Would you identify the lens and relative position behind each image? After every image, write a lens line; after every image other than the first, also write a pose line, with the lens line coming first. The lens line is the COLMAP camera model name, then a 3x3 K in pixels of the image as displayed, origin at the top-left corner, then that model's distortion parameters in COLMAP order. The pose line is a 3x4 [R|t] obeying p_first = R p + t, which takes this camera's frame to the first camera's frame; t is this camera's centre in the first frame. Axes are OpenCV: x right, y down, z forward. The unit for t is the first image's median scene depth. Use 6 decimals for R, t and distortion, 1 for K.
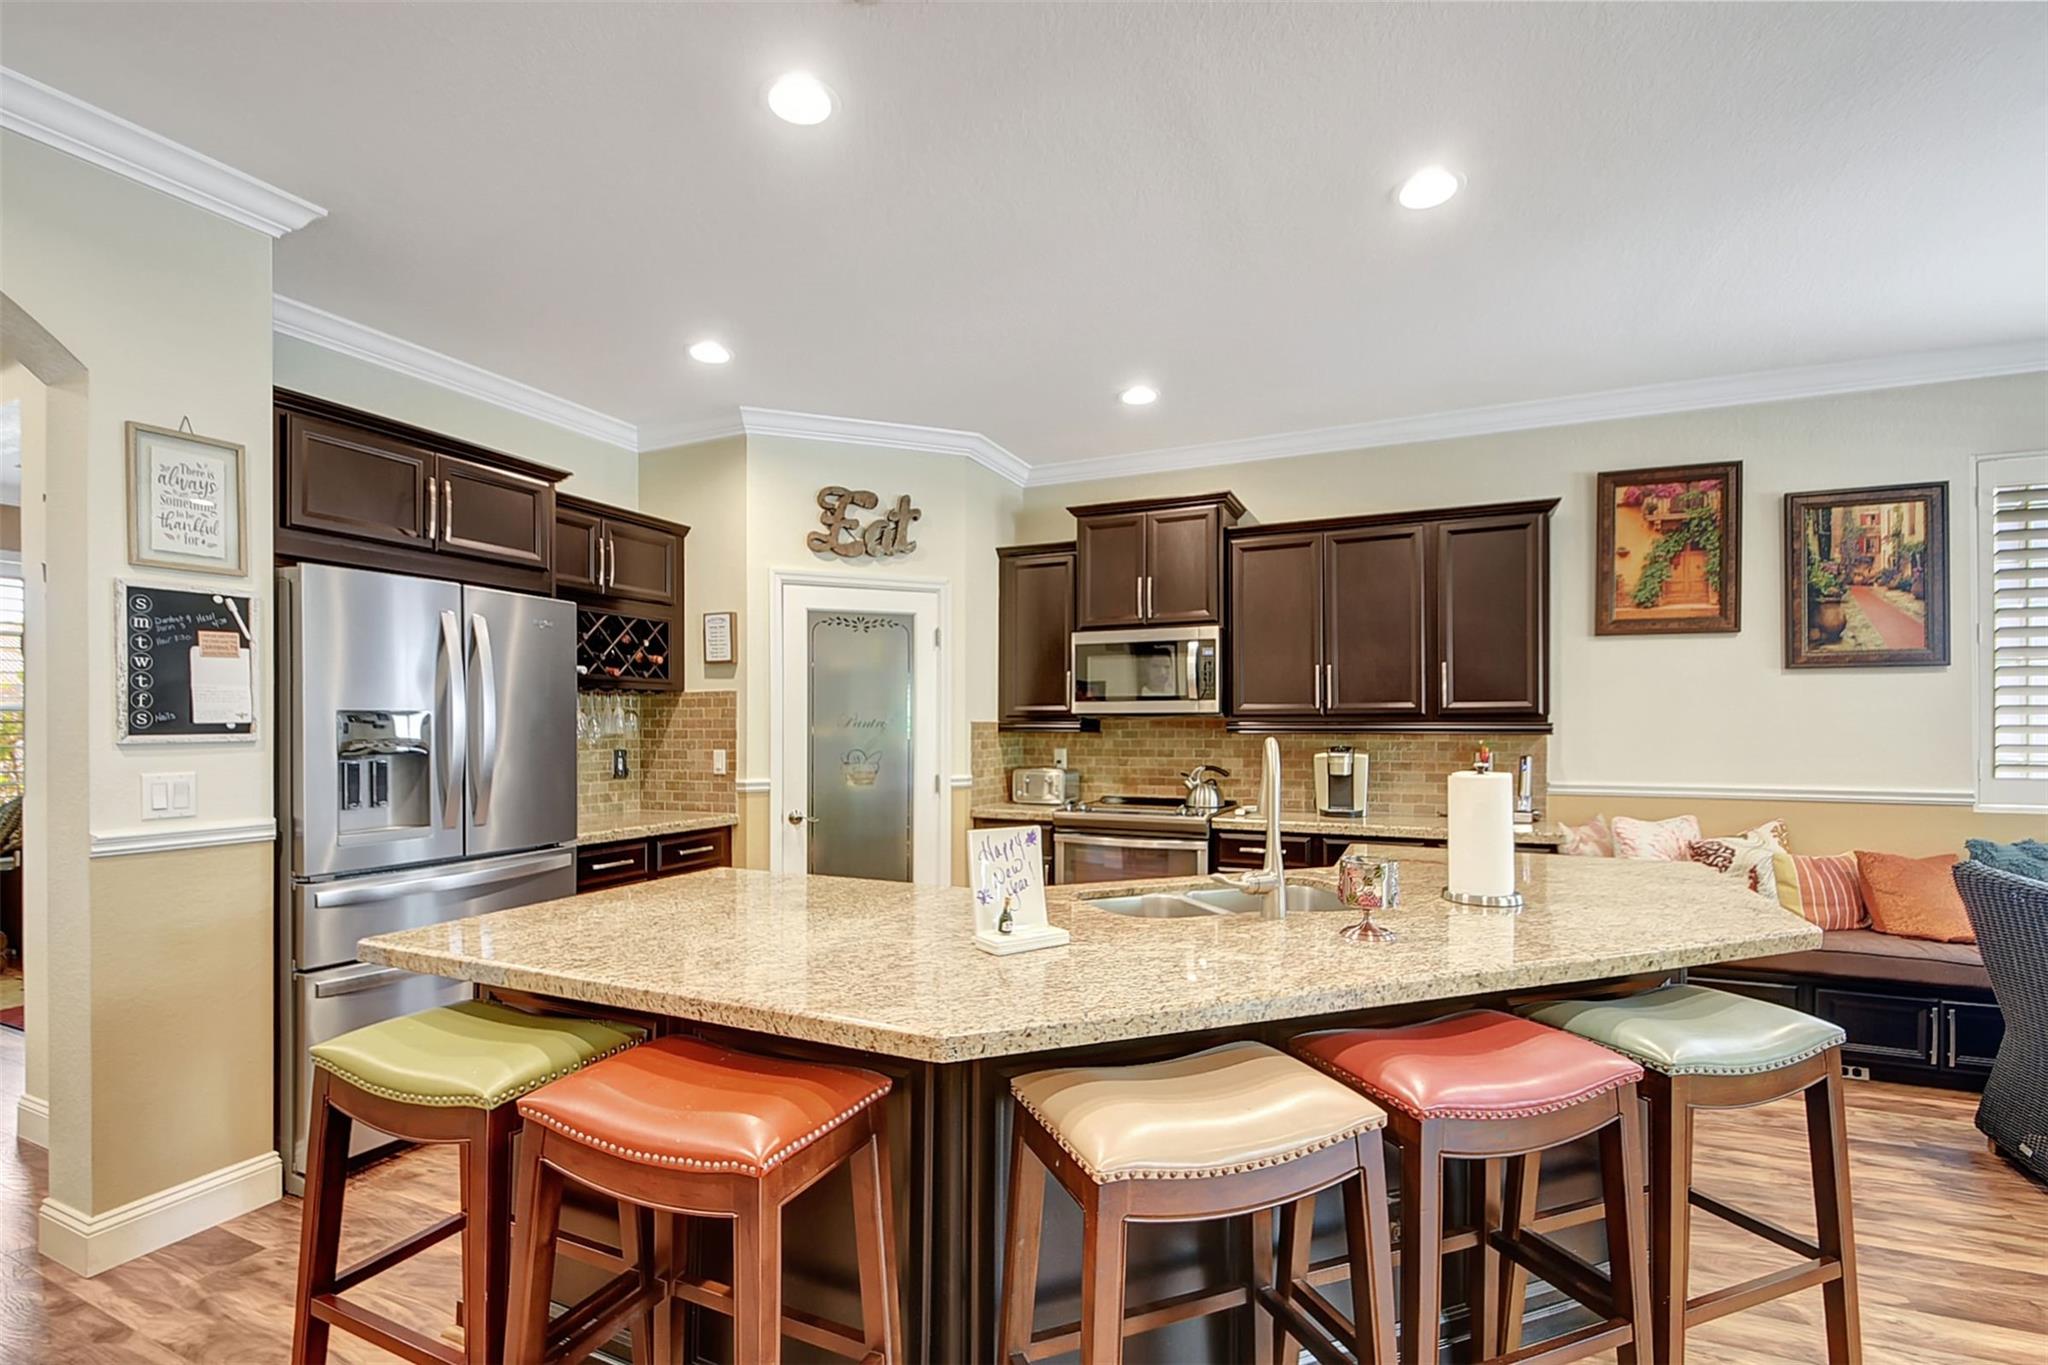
lens RADIAL K [[903.2, 0, 1029.6], [0, 903.2, 716.4], [0, 0, 1]] dist [-0.001548, -0.000609]
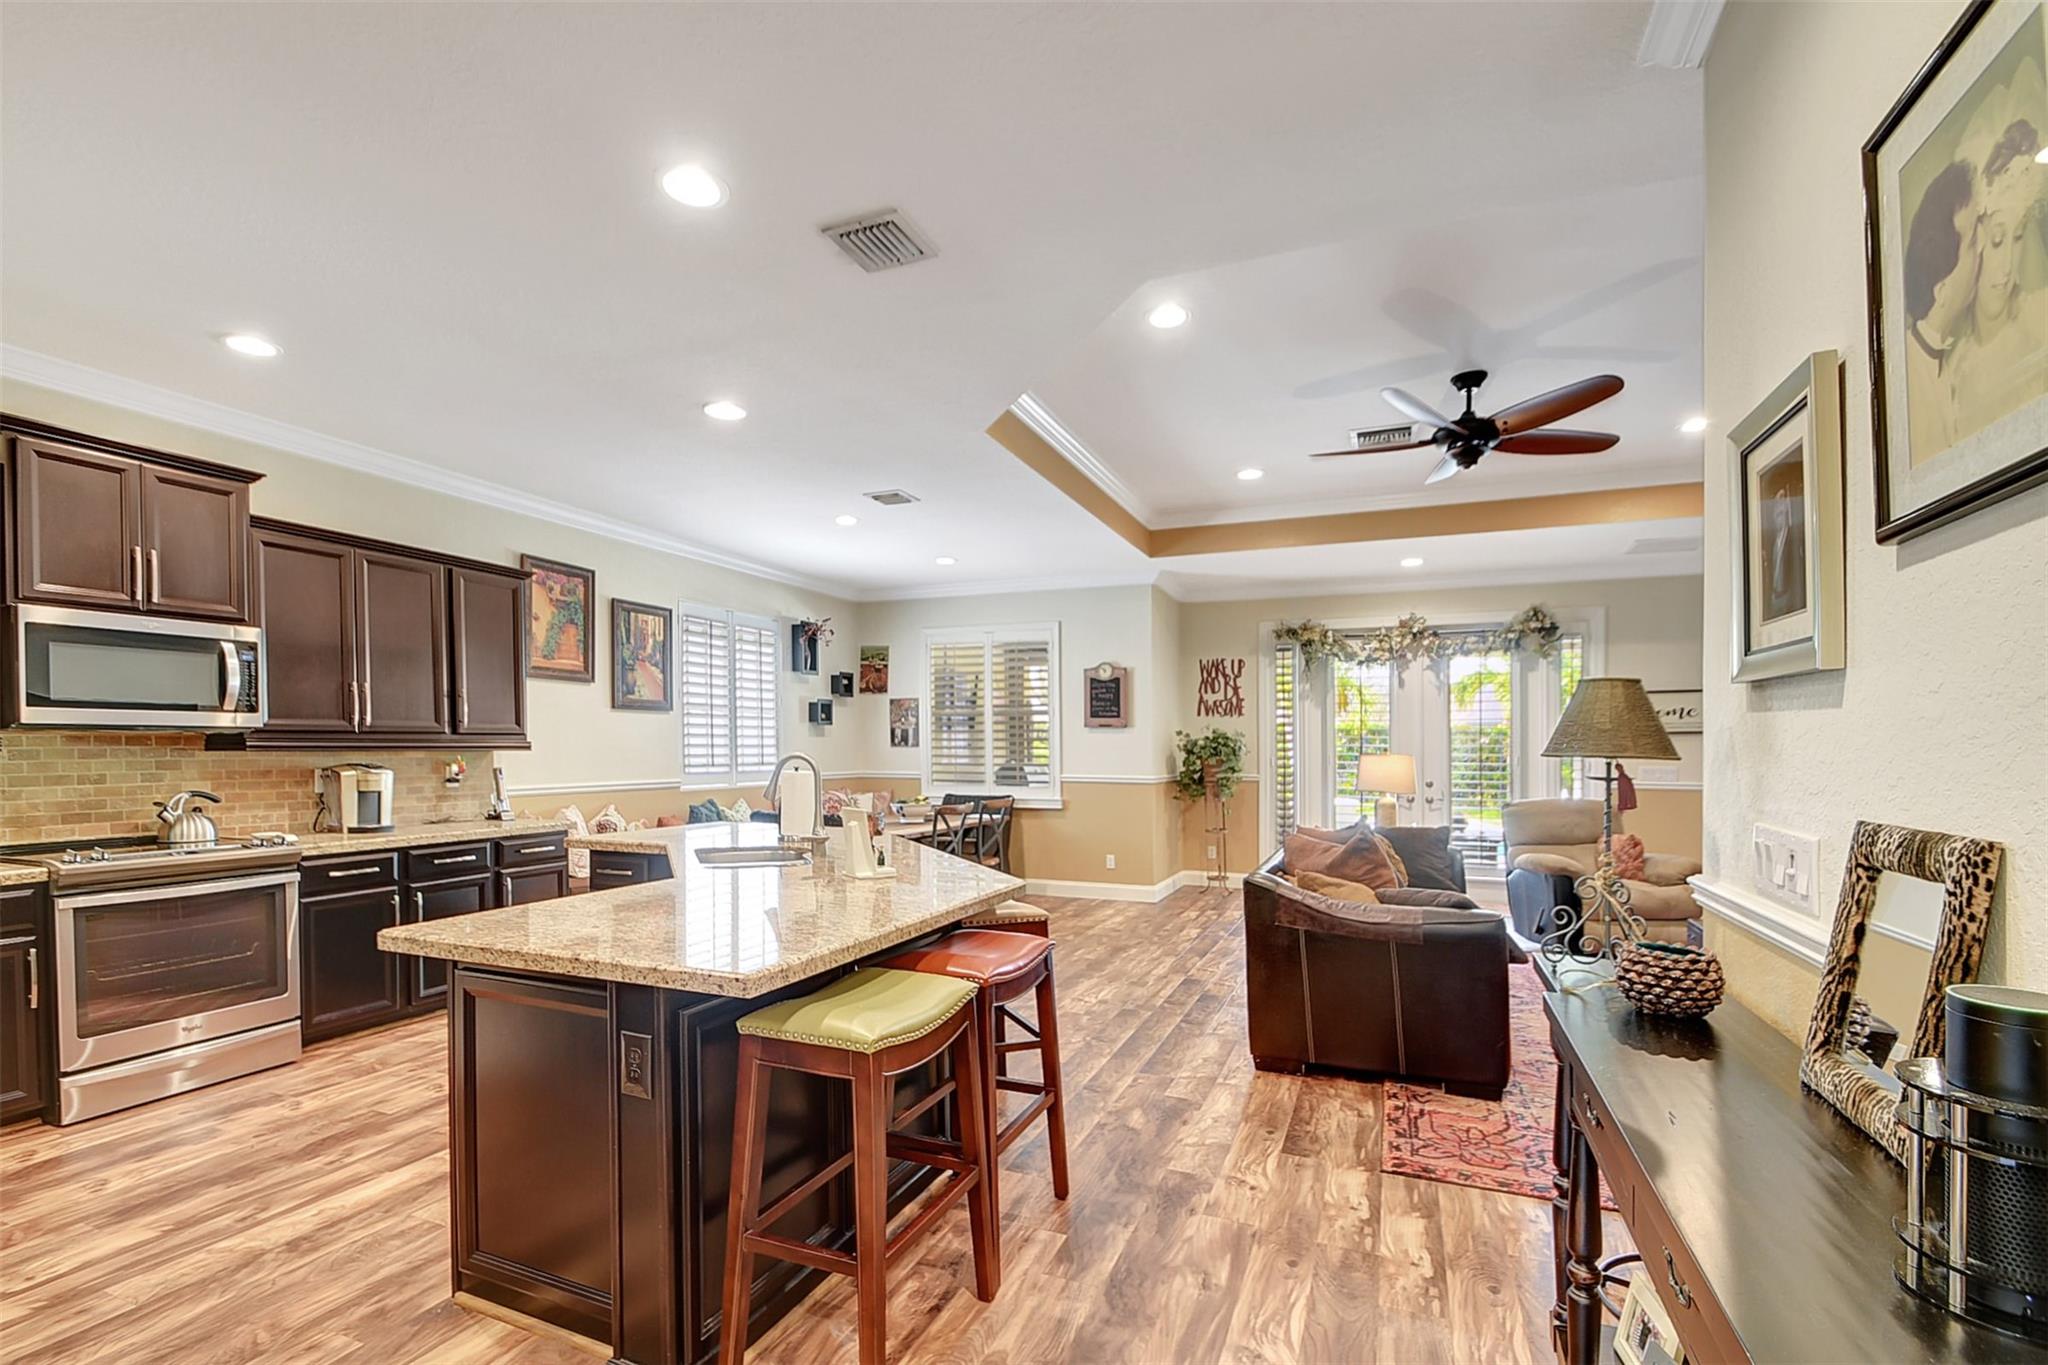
lens RADIAL K [[903.2, 0, 1011.1], [0, 903.2, 725.6], [0, 0, 1]] dist [-0.001548, -0.000609]
pose [[-0.018542, 0.022900, 0.999566, -0.690040], [-0.011295, 0.999669, -0.023112, 0.006025], [-0.999764, -0.011718, -0.018277, 0.296604]]
